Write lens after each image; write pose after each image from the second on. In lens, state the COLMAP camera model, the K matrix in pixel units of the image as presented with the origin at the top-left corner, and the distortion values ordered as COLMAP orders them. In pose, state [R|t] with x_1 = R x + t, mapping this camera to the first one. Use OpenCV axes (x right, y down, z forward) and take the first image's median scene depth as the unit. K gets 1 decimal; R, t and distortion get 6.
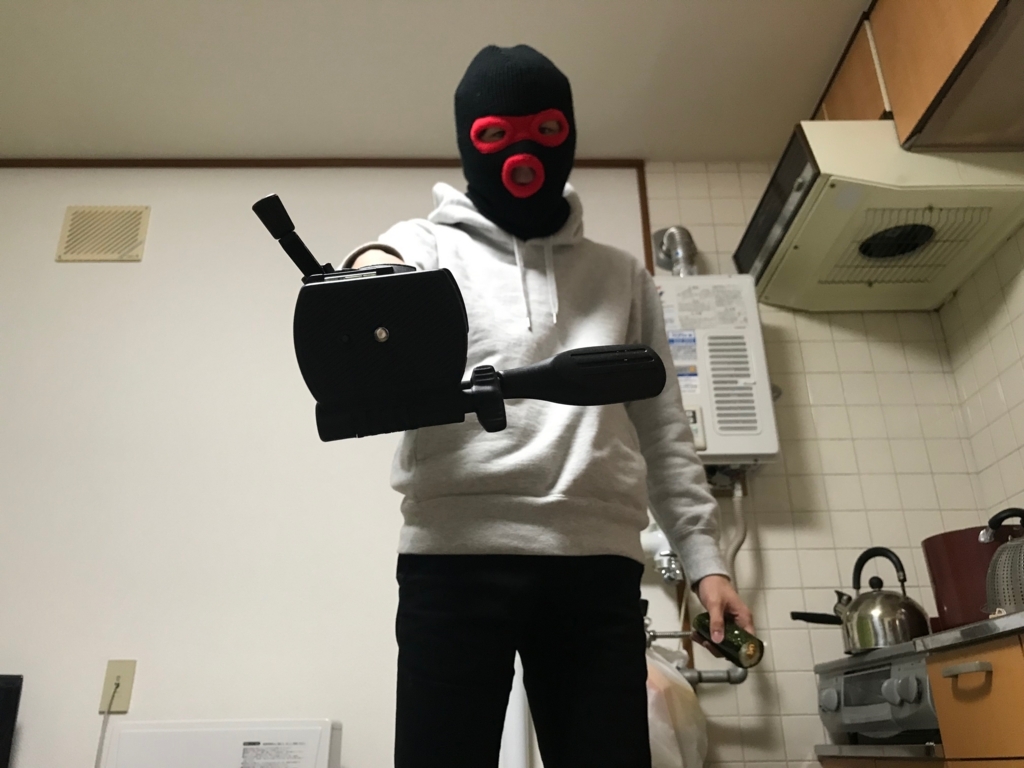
lens RADIAL K [[862.5, 0, 505.5], [0, 862.5, 376.9], [0, 0, 1]] dist [0.008091, 0.013444]
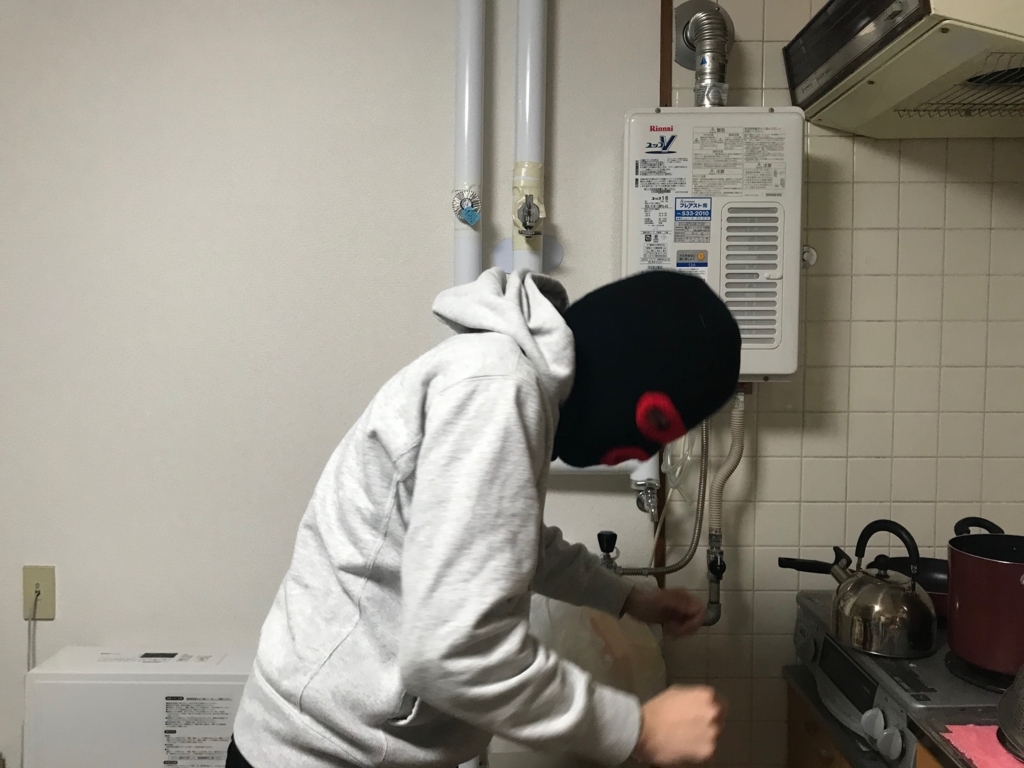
lens RADIAL K [[862.5, 0, 514.1], [0, 862.5, 381.9], [0, 0, 1]] dist [0.008091, 0.013444]
pose [[0.999639, 0.020815, -0.017012, 0.067461], [-0.010861, 0.891594, 0.452706, -0.252950], [0.024591, -0.452357, 0.891498, 0.270251]]
